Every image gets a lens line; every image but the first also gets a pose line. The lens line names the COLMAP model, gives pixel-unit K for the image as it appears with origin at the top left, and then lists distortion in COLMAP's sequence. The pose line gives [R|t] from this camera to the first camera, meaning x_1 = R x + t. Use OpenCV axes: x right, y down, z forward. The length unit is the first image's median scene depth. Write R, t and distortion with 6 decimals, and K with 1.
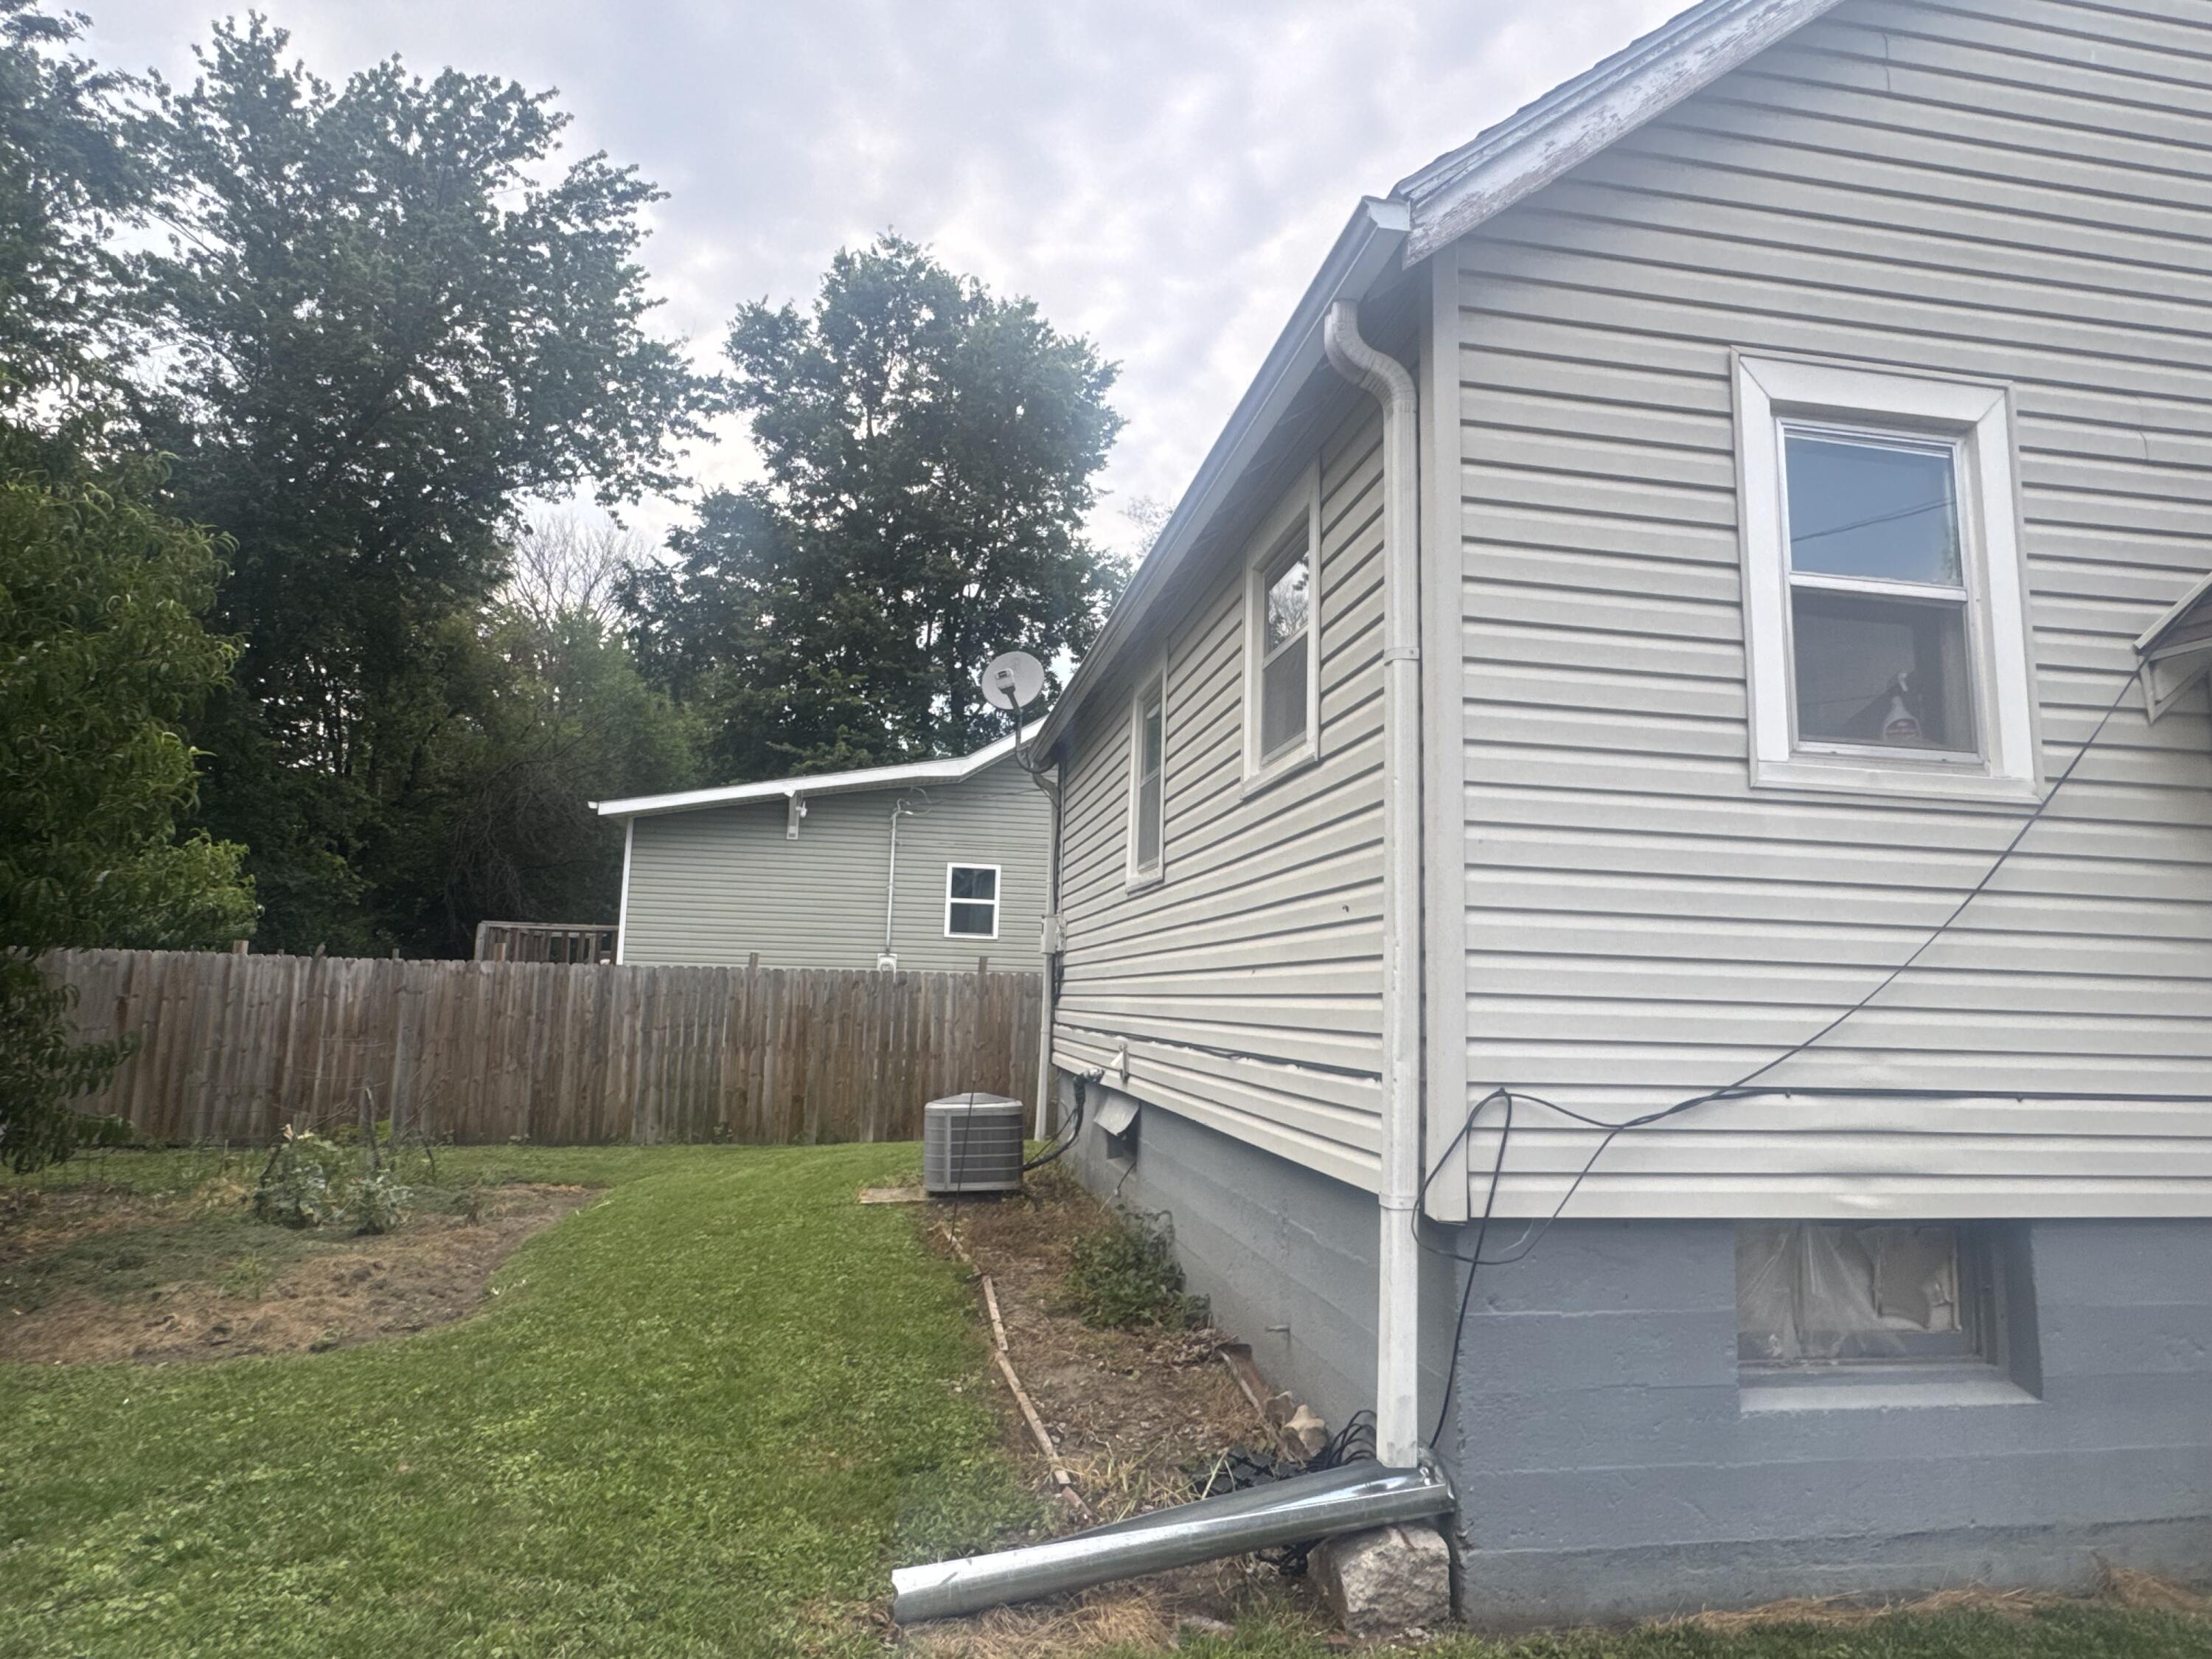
lens RADIAL K [[1247.2, 0, 1105.1], [0, 1247.2, 799.1], [0, 0, 1]] dist [-0.002618, 0.001916]
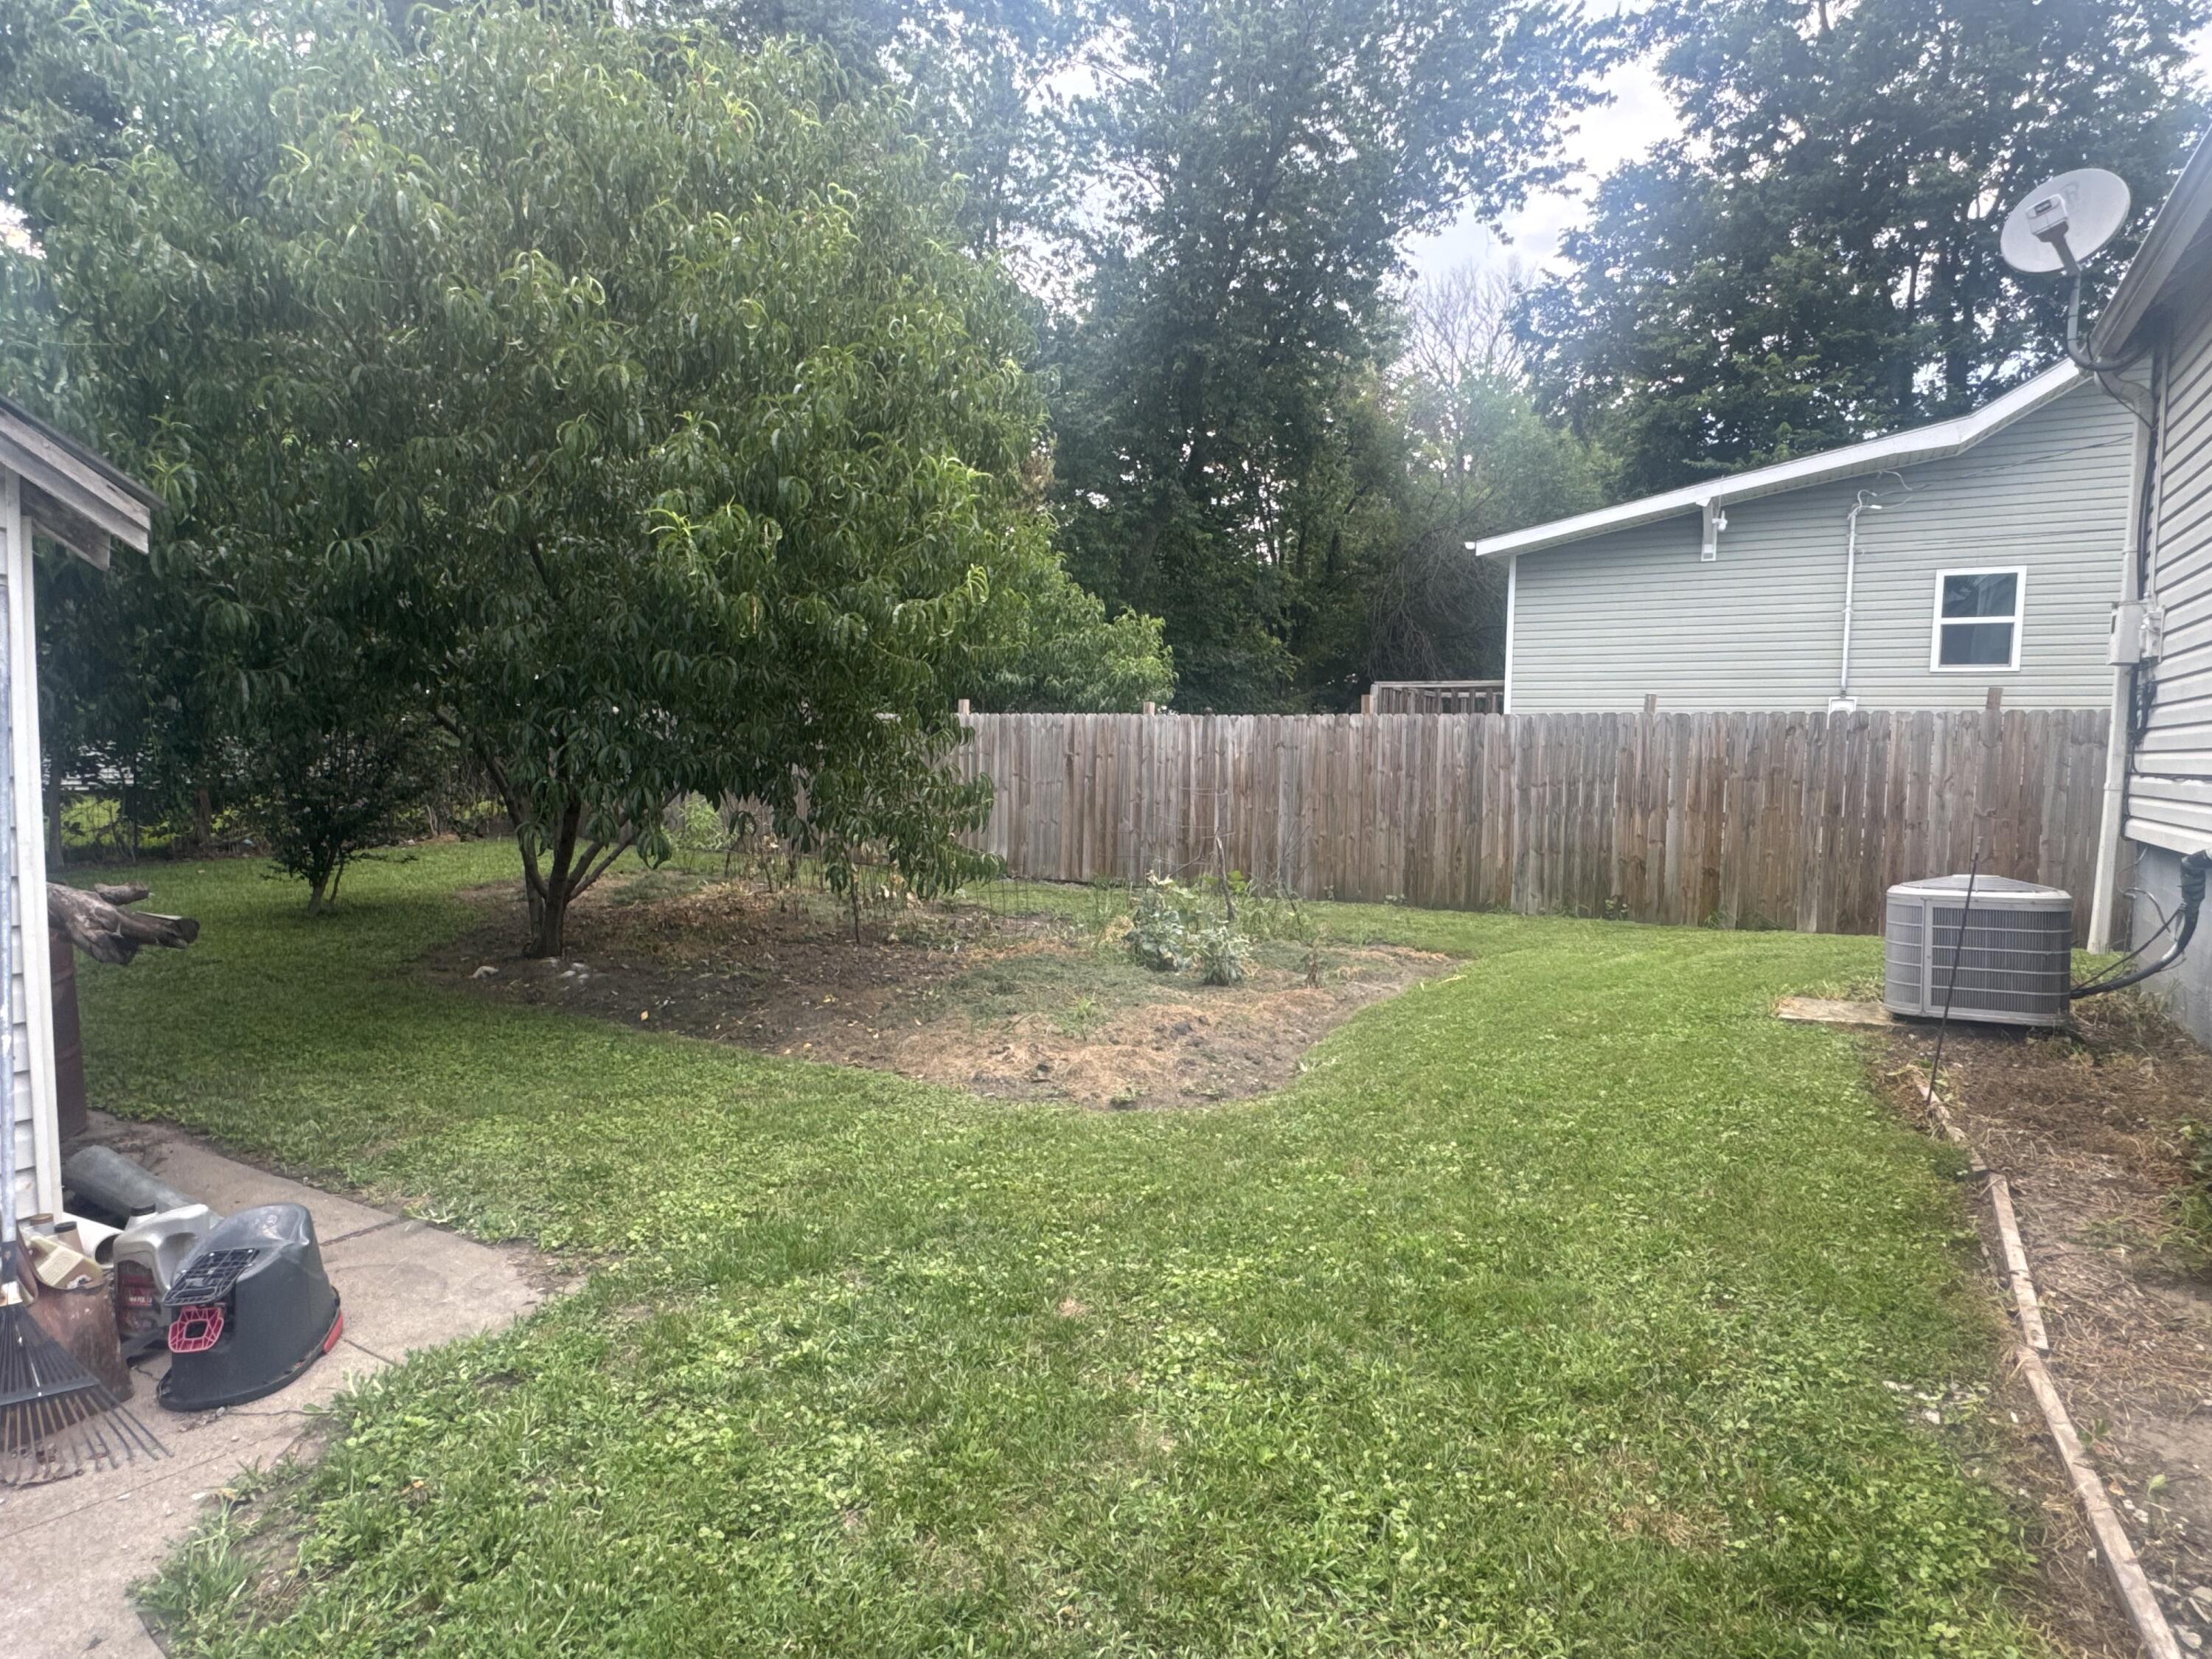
lens RADIAL K [[1247.2, 0, 1103.0], [0, 1247.2, 840.1], [0, 0, 1]] dist [-0.002618, 0.001916]
pose [[0.755330, 0.033618, -0.654481, -0.018034], [0.105987, 0.979270, 0.172620, 0.042404], [0.646717, -0.199752, 0.736109, 0.170327]]
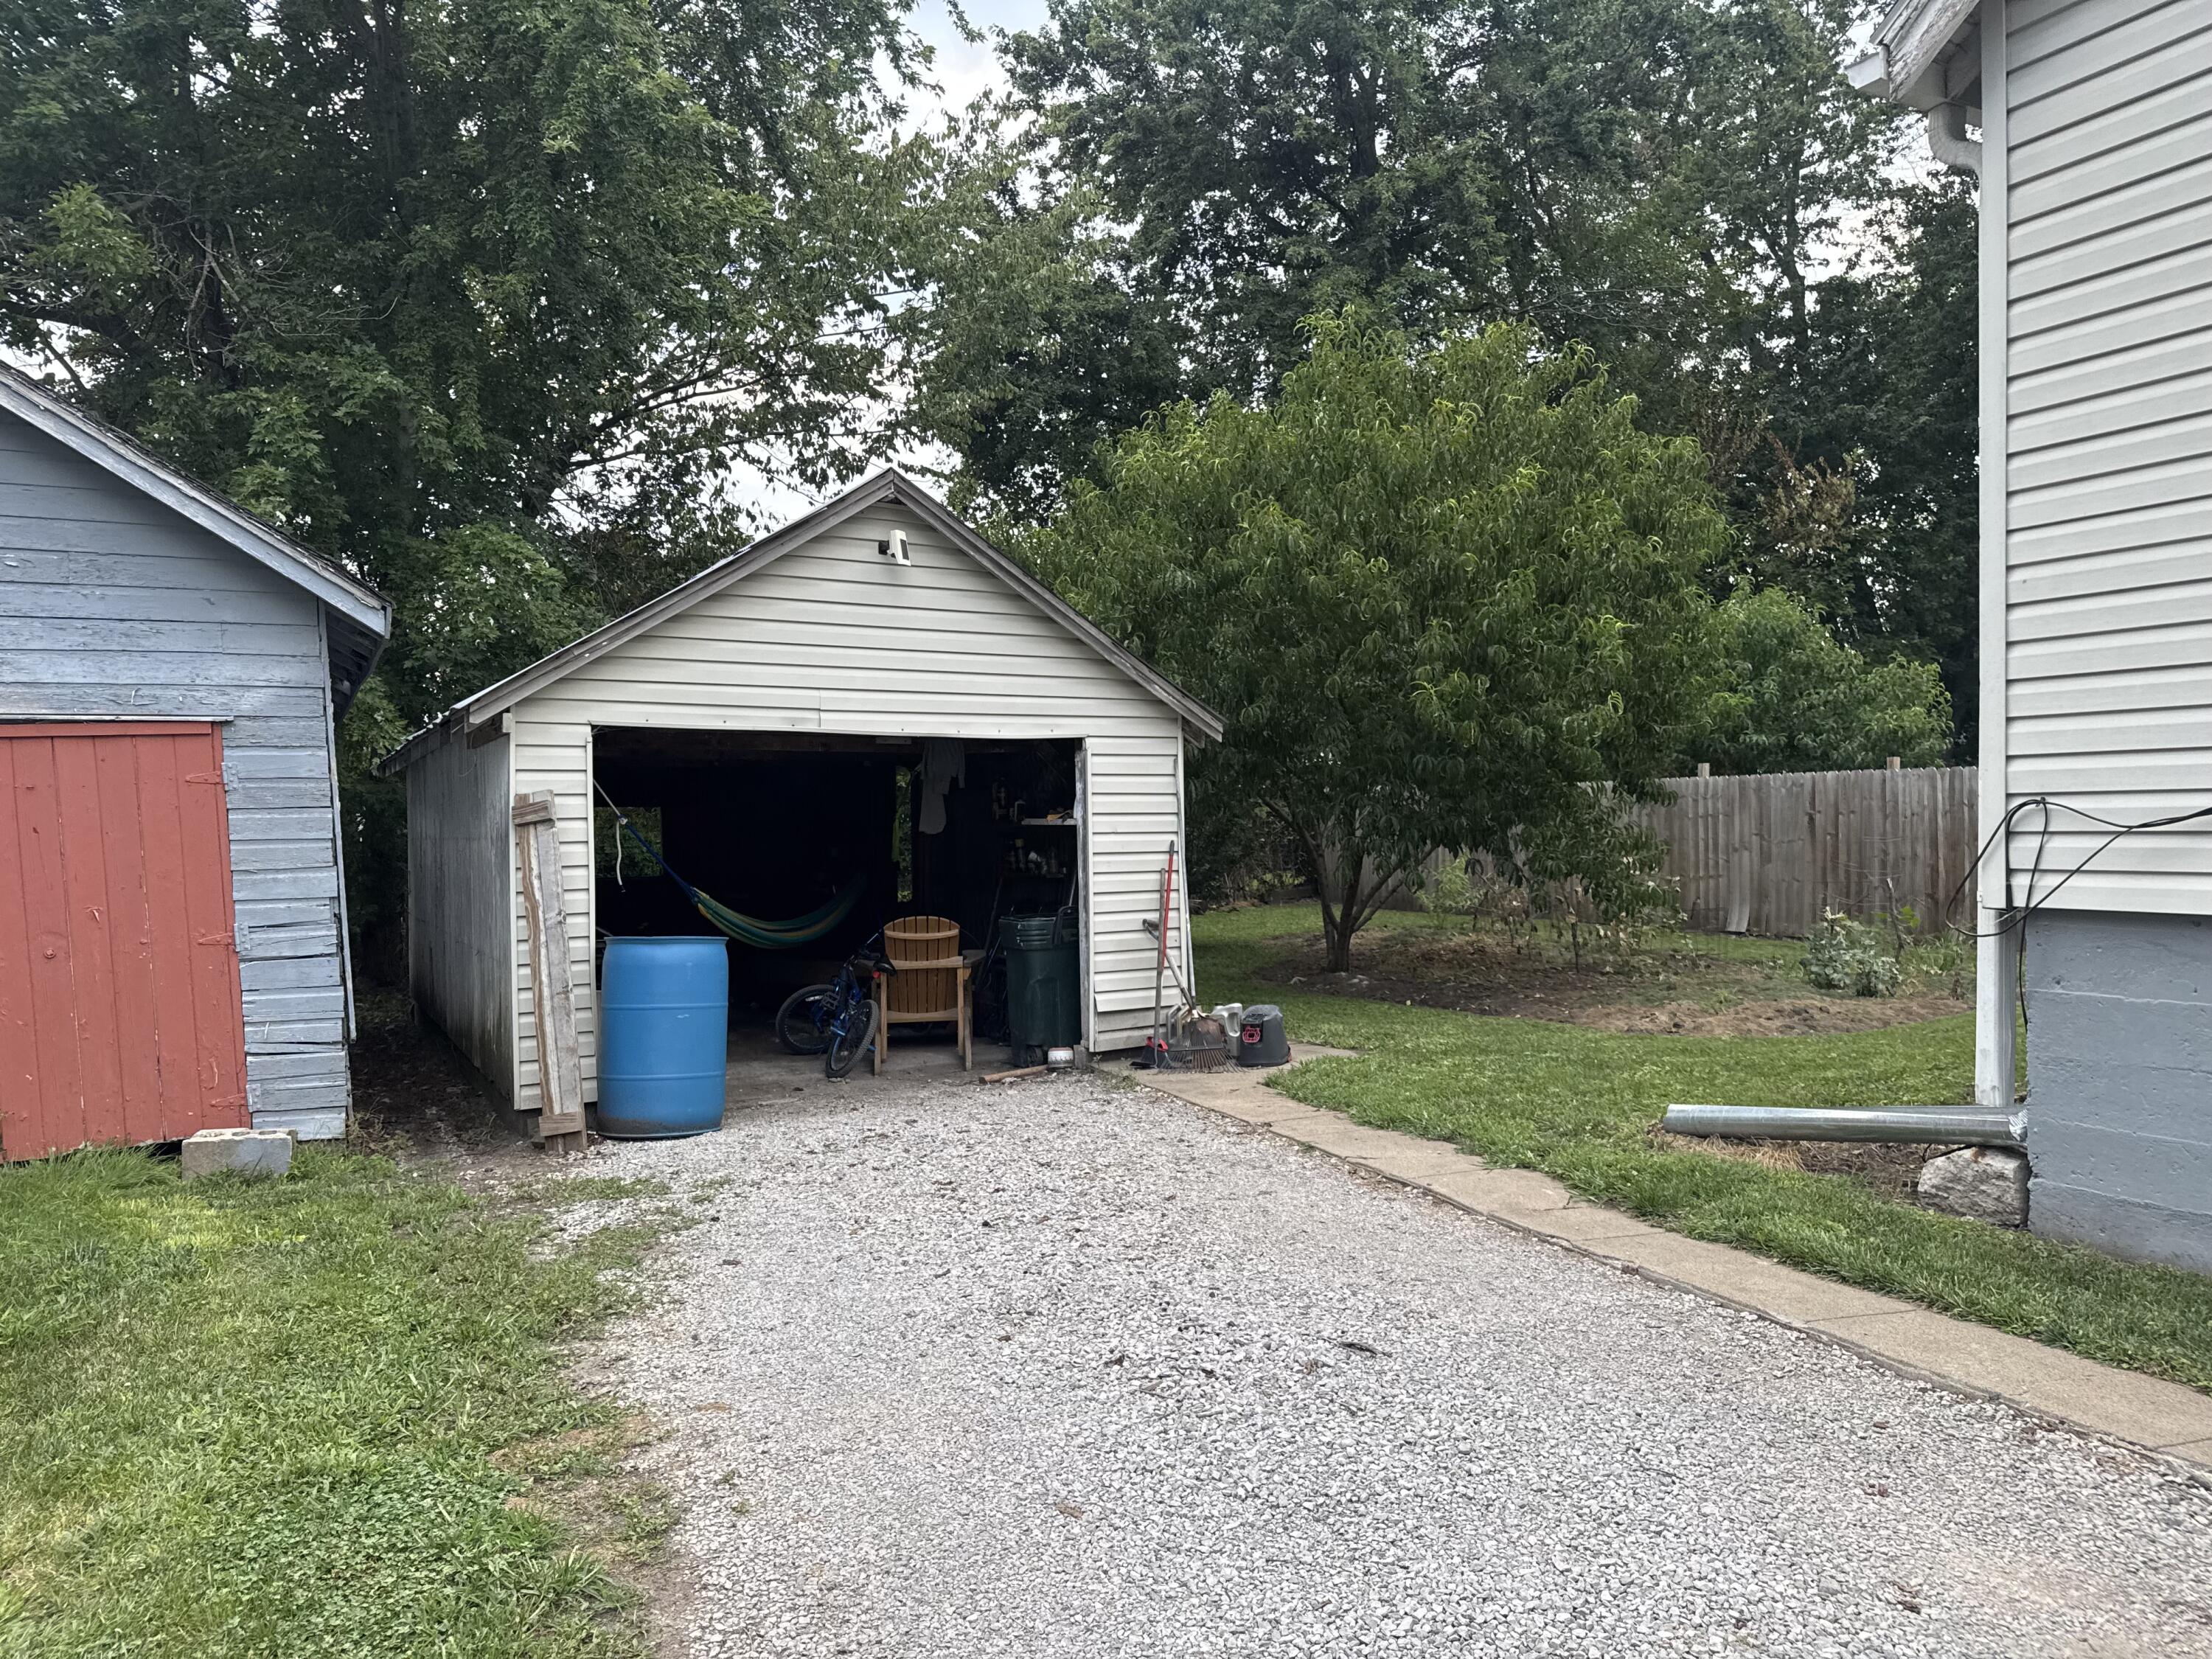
lens RADIAL K [[1553.2, 0, 1073.9], [0, 1553.2, 844.3], [0, 0, 1]] dist [0.041544, -0.018229]
pose [[0.294502, -0.020244, -0.955437, 0.401666], [0.174670, 0.984074, 0.032989, 0.020999], [0.939553, -0.176601, 0.293348, -0.069412]]
